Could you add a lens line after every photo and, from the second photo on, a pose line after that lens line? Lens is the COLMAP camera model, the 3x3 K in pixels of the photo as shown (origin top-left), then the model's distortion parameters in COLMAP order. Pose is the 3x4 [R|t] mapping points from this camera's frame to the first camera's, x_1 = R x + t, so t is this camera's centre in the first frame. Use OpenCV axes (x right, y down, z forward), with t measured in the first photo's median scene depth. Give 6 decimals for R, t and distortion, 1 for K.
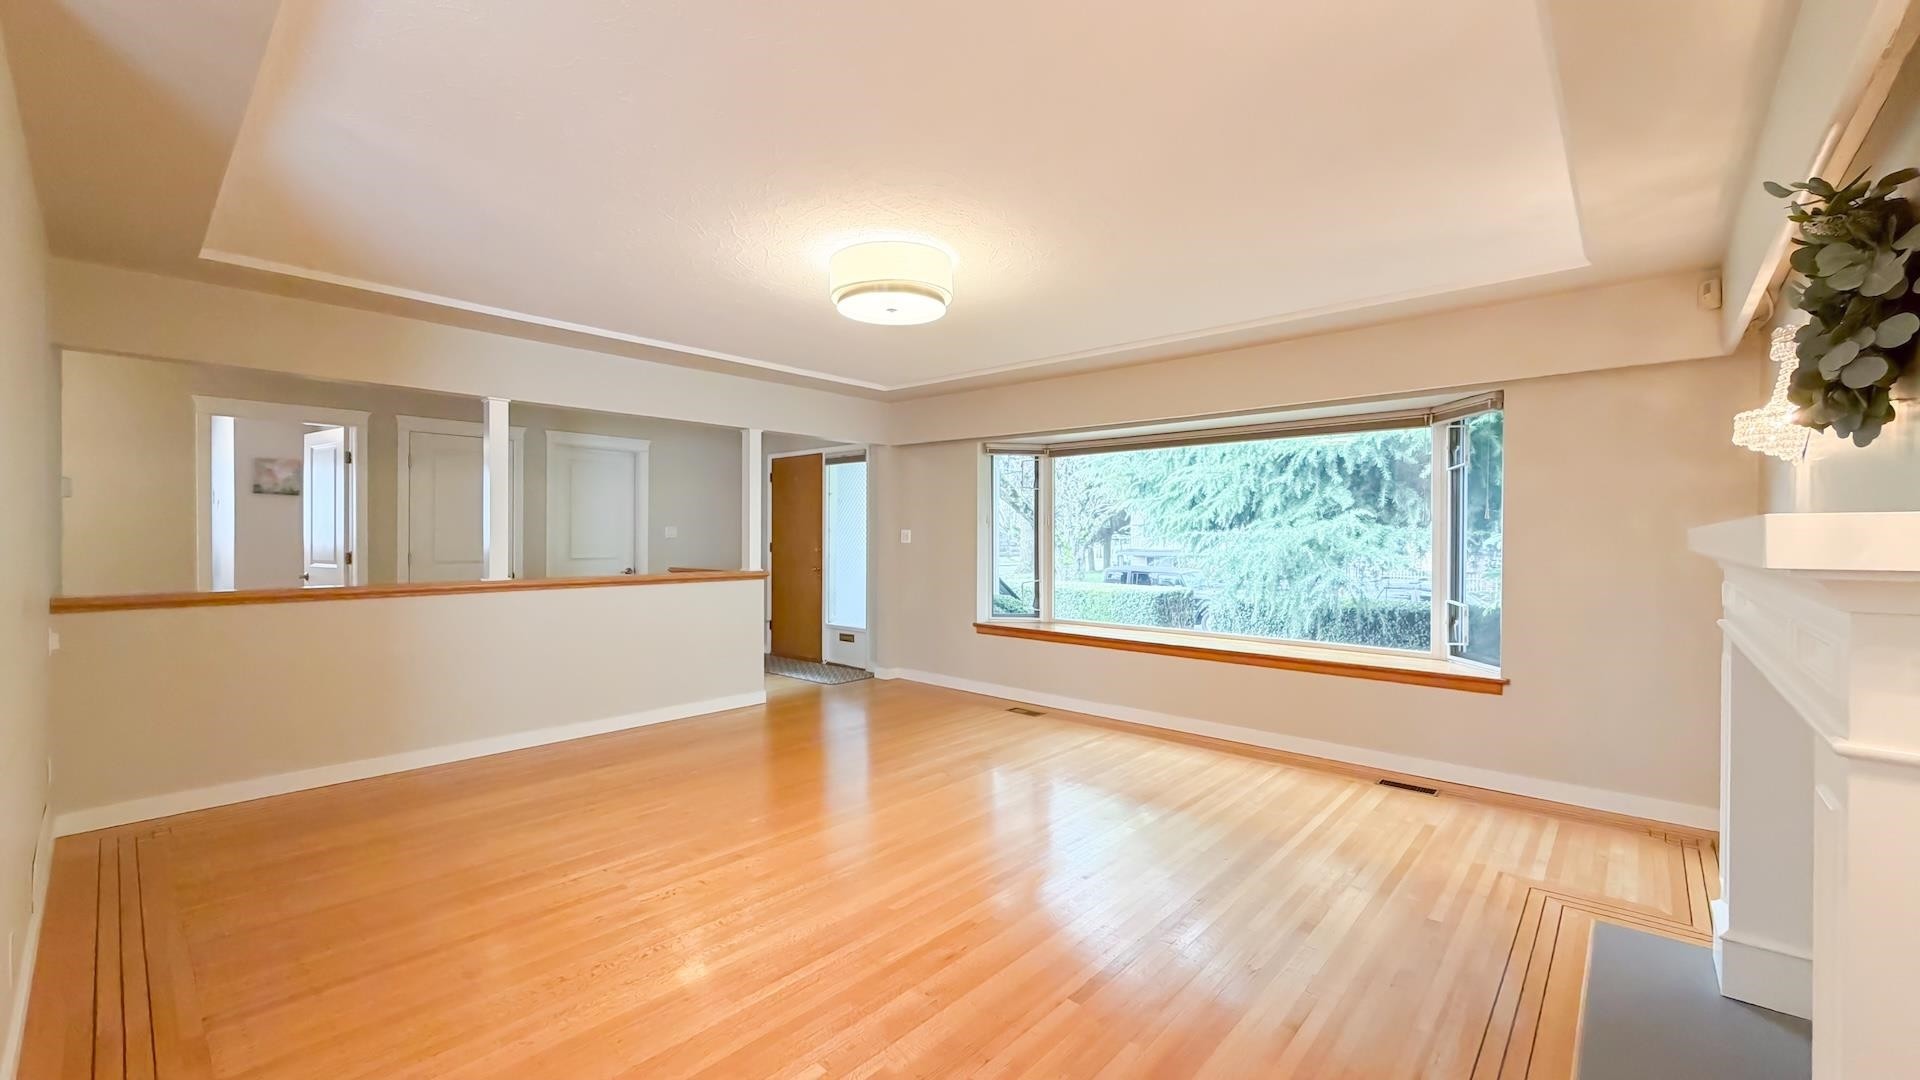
lens RADIAL K [[762.3, 0, 957.4], [0, 762.3, 538.8], [0, 0, 1]] dist [-0.000364, -0.000014]
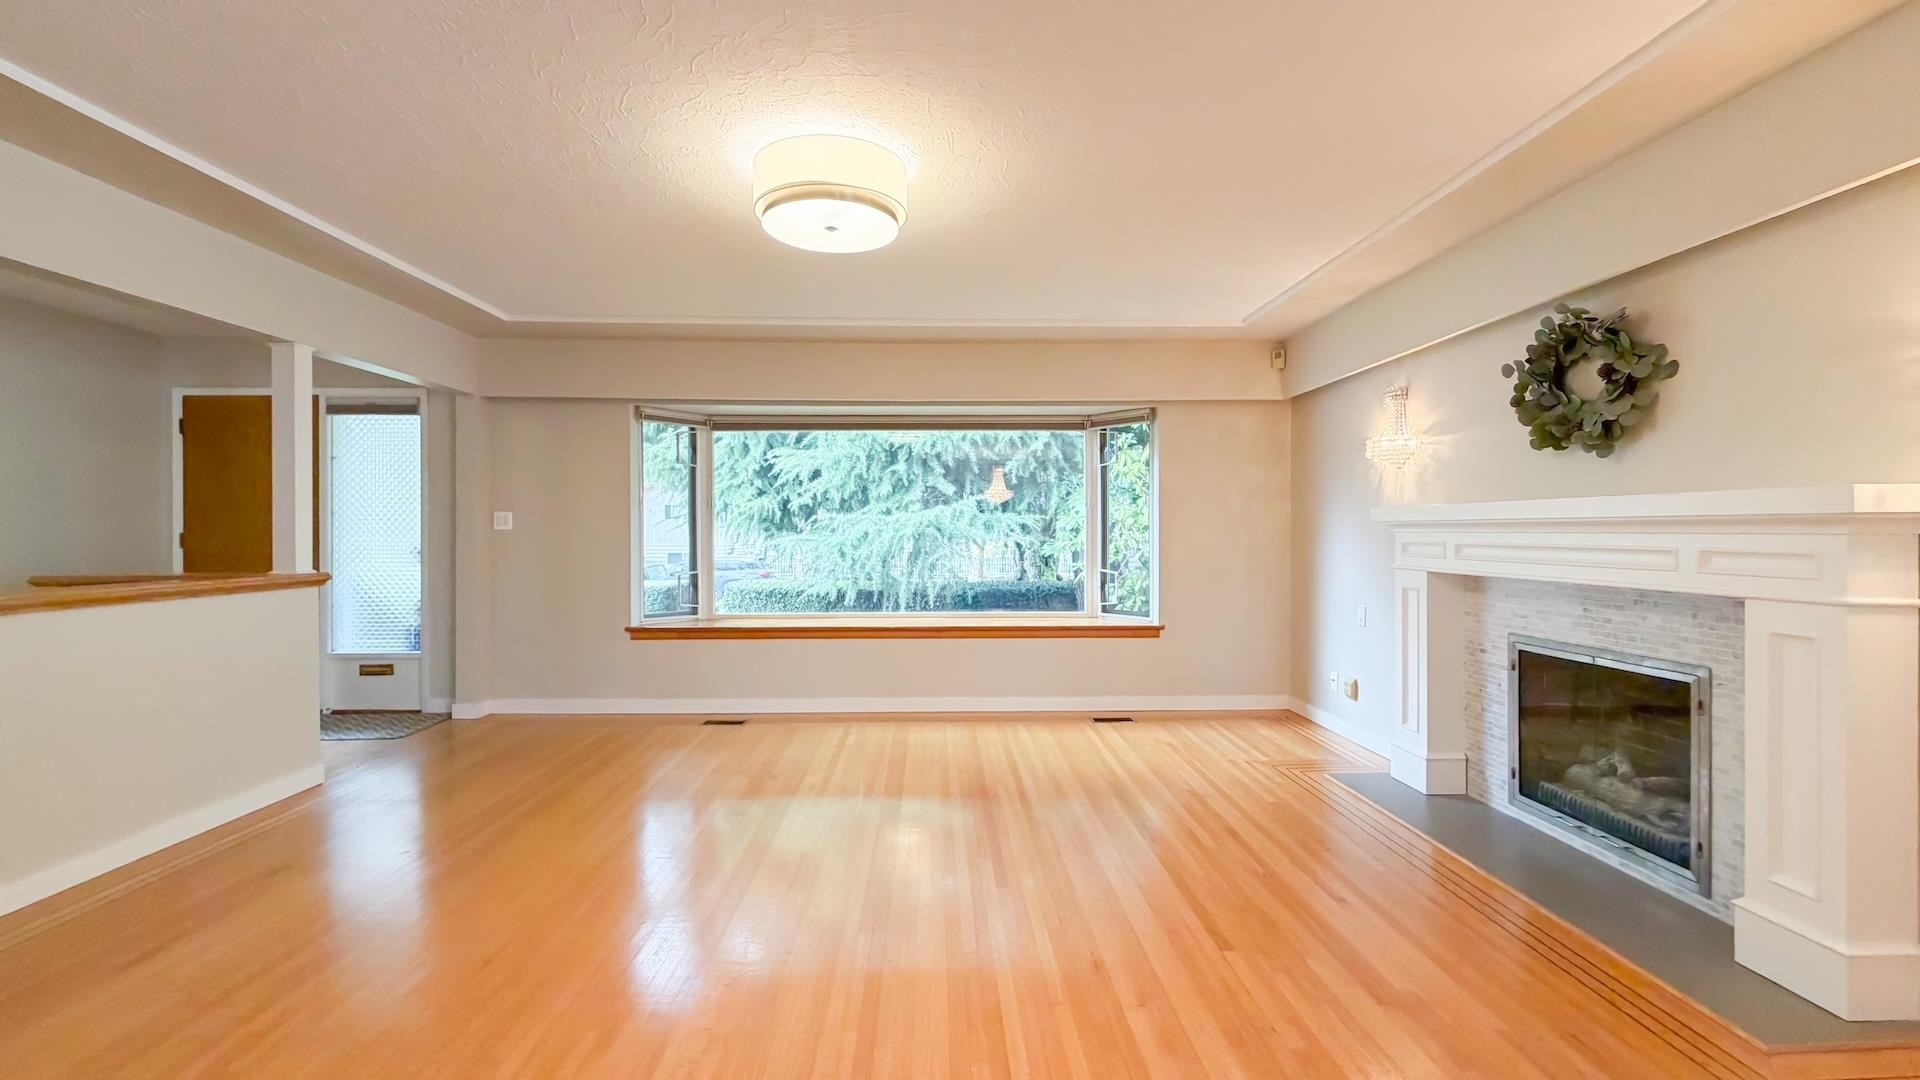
lens RADIAL K [[762.3, 0, 957.4], [0, 762.3, 538.8], [0, 0, 1]] dist [-0.000364, -0.000014]
pose [[0.724941, -0.017468, 0.688589, -0.275121], [0.006898, 0.999812, 0.018101, 0.003748], [-0.688776, -0.008372, 0.724926, 0.169174]]
